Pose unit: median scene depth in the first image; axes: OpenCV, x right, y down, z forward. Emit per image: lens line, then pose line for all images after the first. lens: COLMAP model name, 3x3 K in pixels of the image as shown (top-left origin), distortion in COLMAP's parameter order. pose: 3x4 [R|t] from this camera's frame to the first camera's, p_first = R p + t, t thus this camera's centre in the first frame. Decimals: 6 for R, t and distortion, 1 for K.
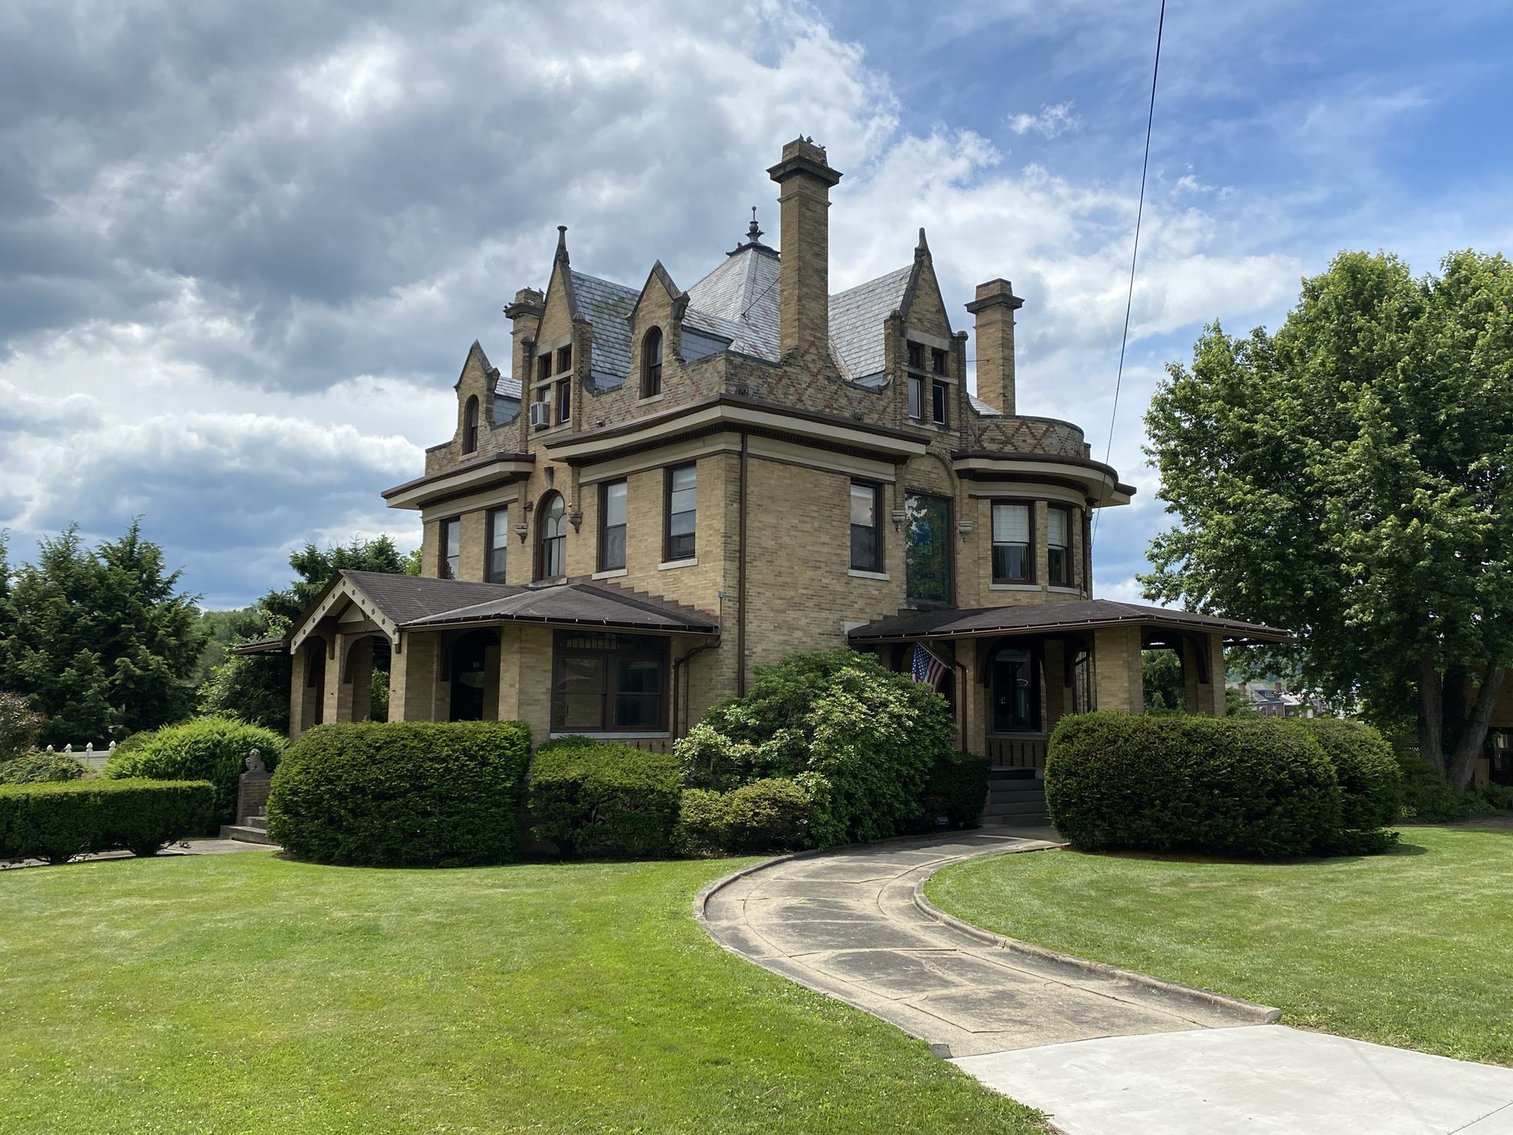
lens RADIAL K [[1261.2, 0, 756.5], [0, 1261.2, 567.5], [0, 0, 1]] dist [0.119938, -0.223922]
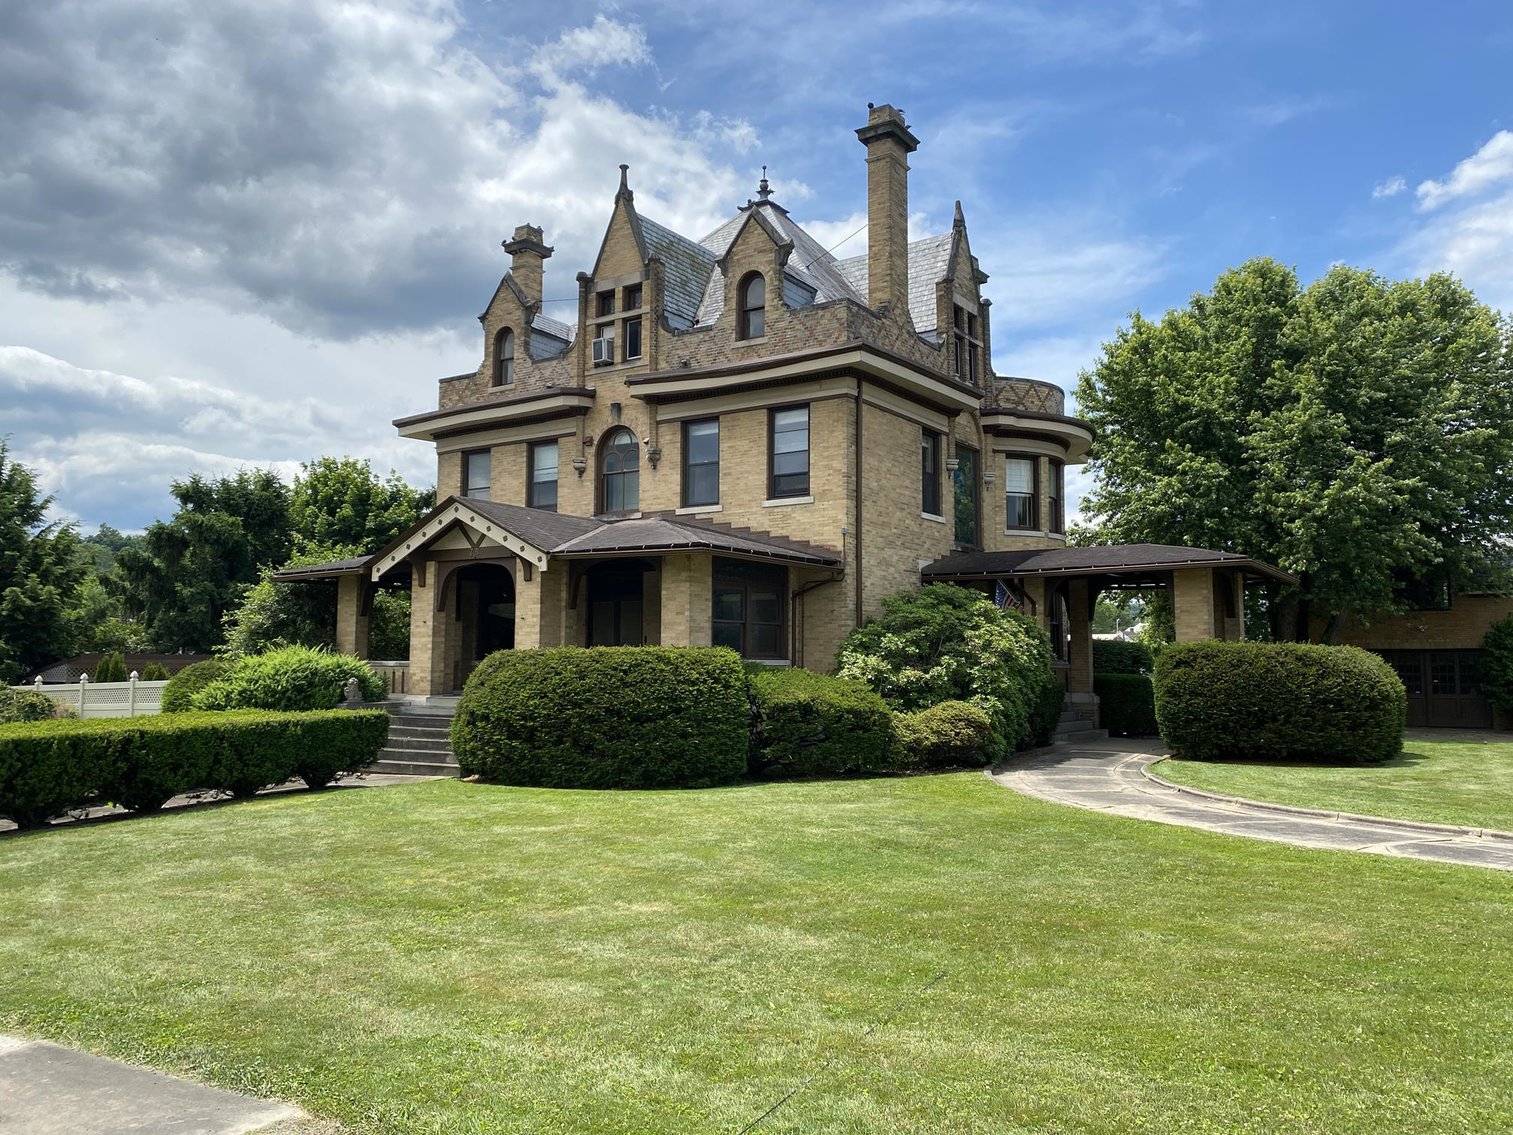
lens RADIAL K [[1148.1, 0, 758.4], [0, 1148.1, 570.2], [0, 0, 1]] dist [0.117459, -0.205525]
pose [[0.968604, 0.018090, 0.247948, -0.300788], [-0.028404, 0.998871, 0.038081, 0.017598], [-0.246979, -0.043929, 0.968025, 0.072831]]
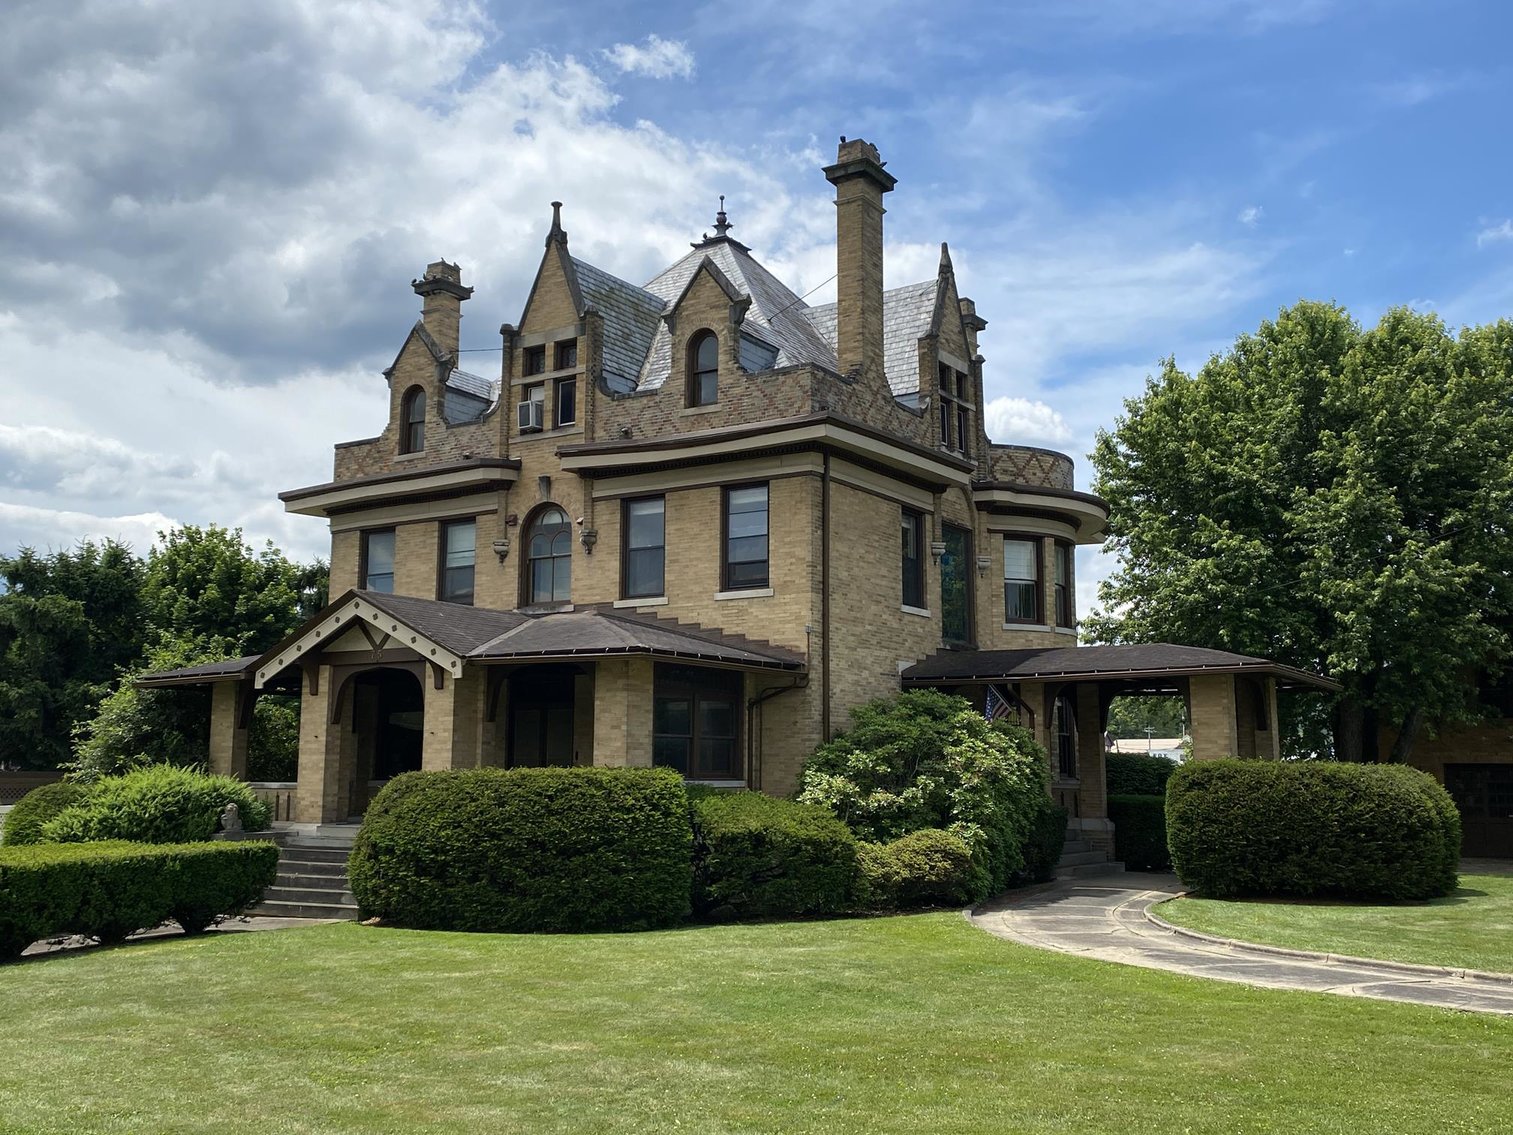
lens RADIAL K [[1476.0, 0, 756.5], [0, 1476.0, 567.5], [0, 0, 1]] dist [0.154580, -0.374273]
pose [[0.963830, 0.034277, 0.264303, -0.311889], [-0.029799, 0.999337, -0.020933, 0.000143], [-0.264845, 0.012300, 0.964212, -0.021752]]
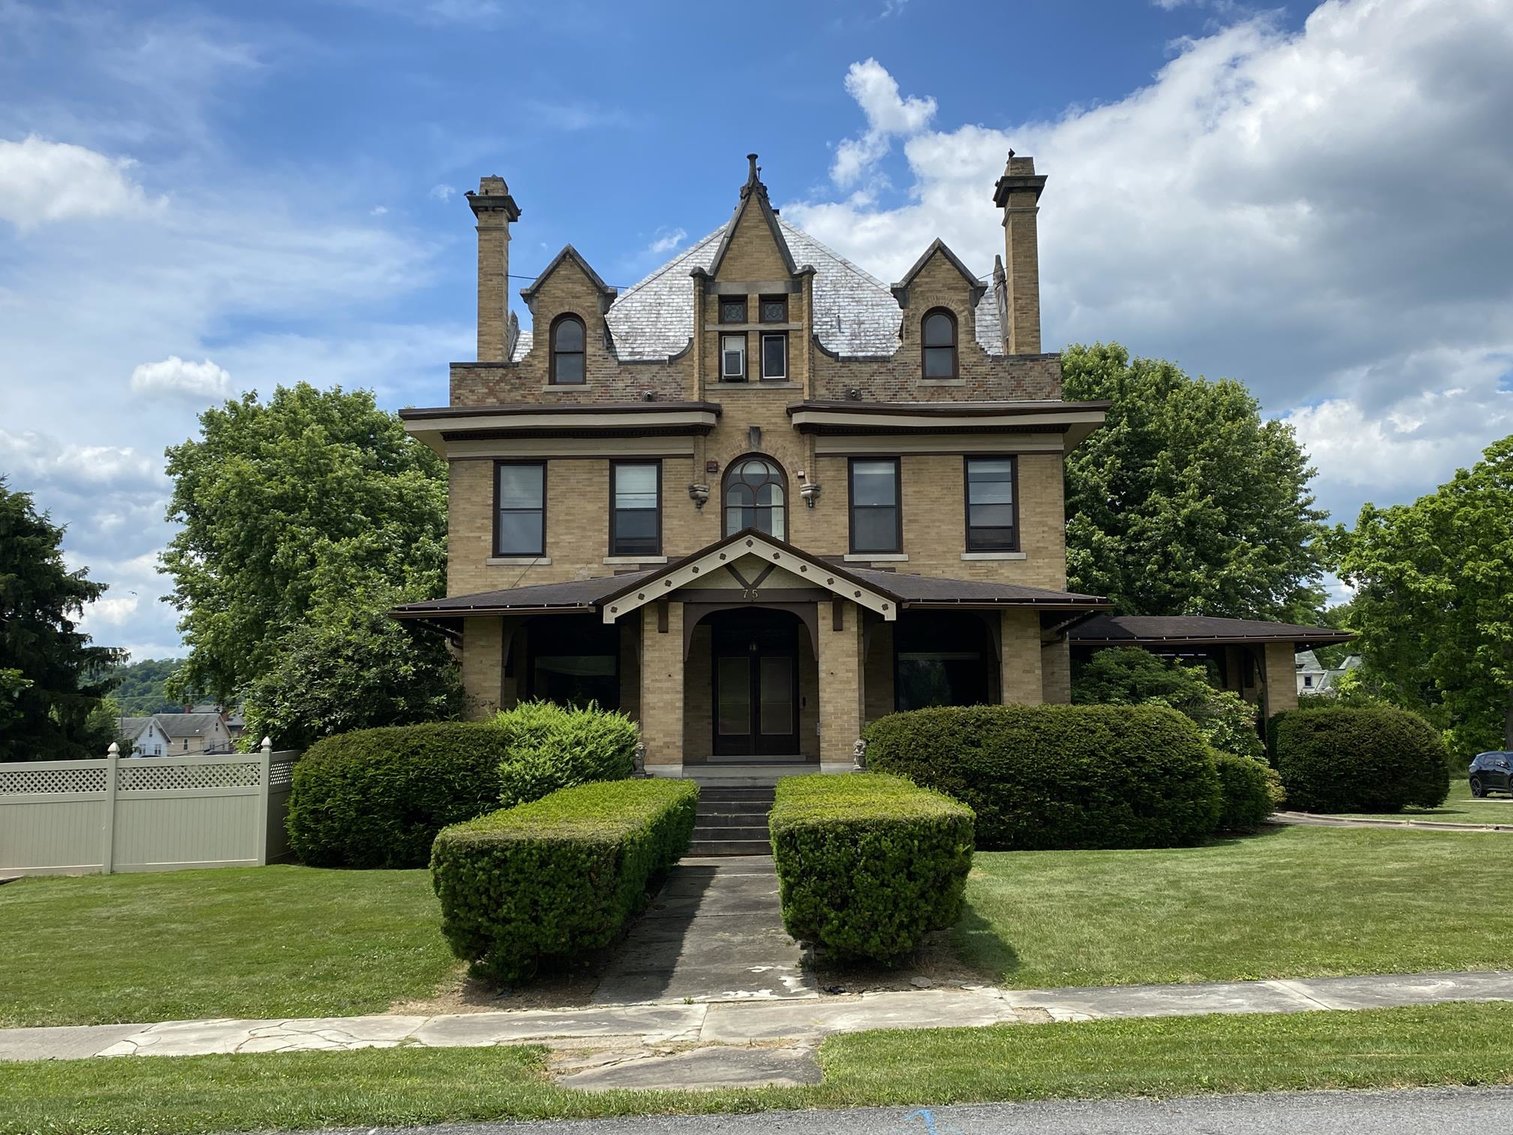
lens RADIAL K [[1476.0, 0, 756.5], [0, 1476.0, 567.5], [0, 0, 1]] dist [0.154580, -0.374273]
pose [[0.682183, 0.082821, 0.726475, -0.966448], [-0.079132, 0.996091, -0.039251, 0.062332], [-0.726886, -0.030712, 0.686071, 0.313528]]
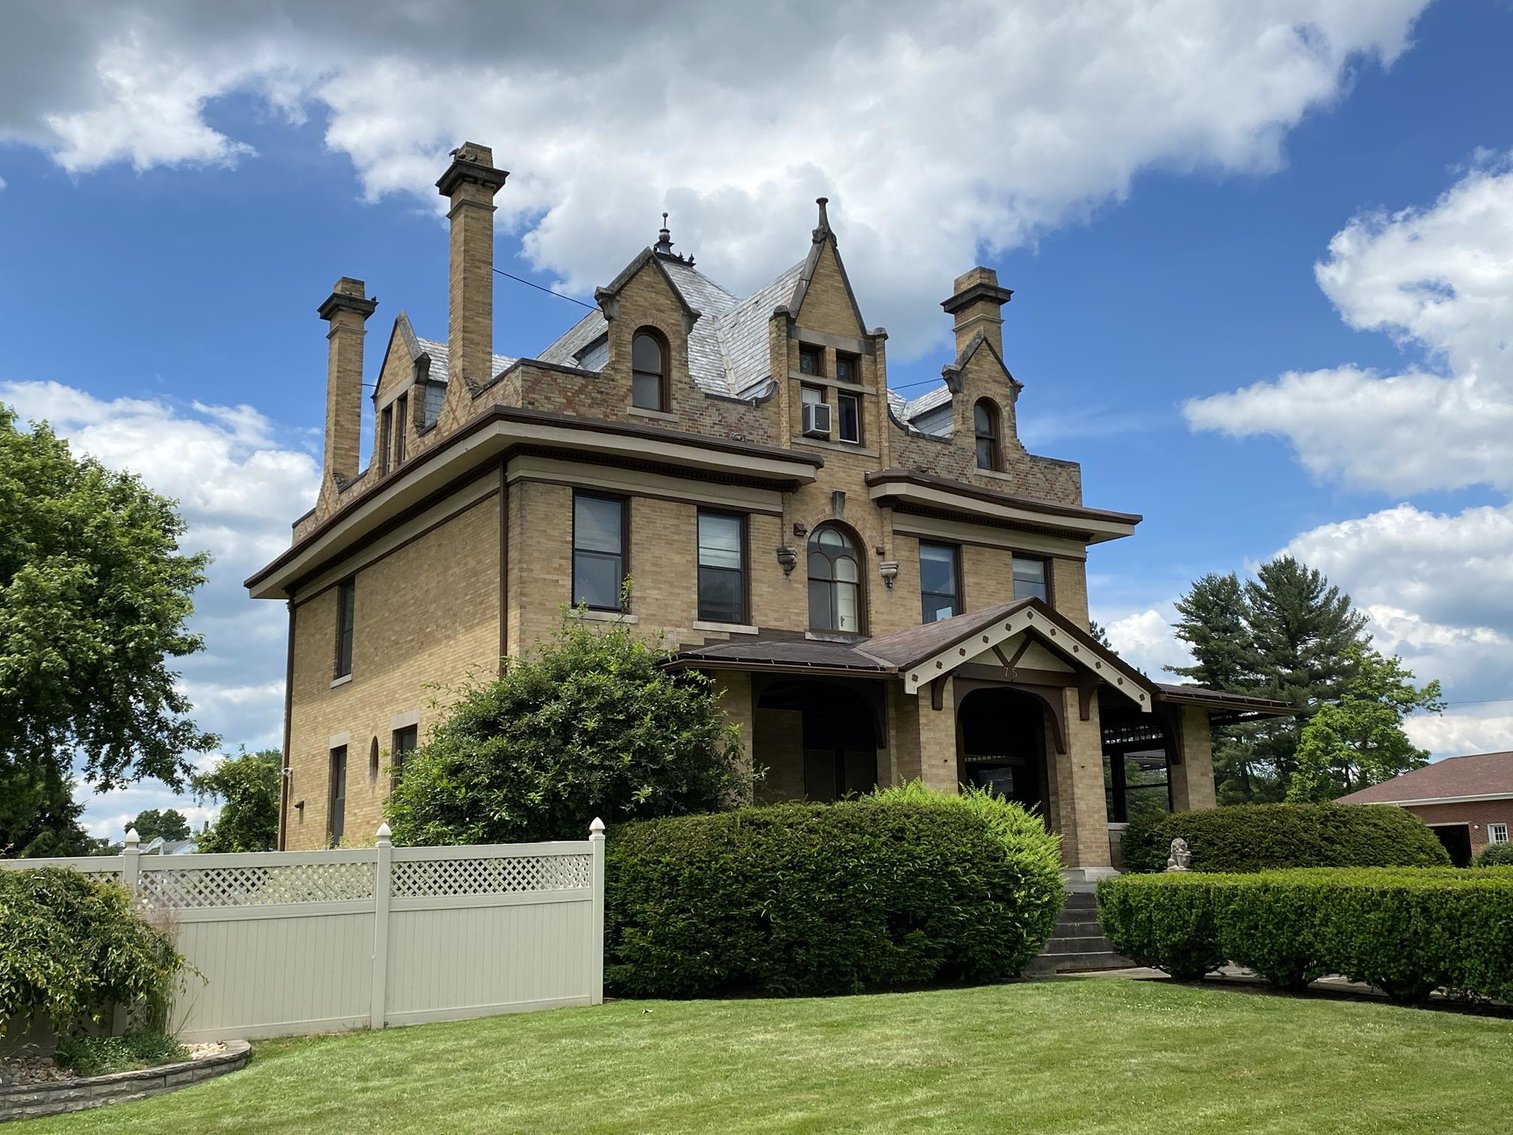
lens RADIAL K [[1499.5, 0, 756.5], [0, 1499.5, 567.5], [0, 0, 1]] dist [0.160174, -0.412980]
pose [[0.151396, 0.205770, 0.966818, -1.140647], [-0.102298, 0.976102, -0.191727, 0.161348], [-0.983166, -0.069877, 0.168828, 0.954878]]
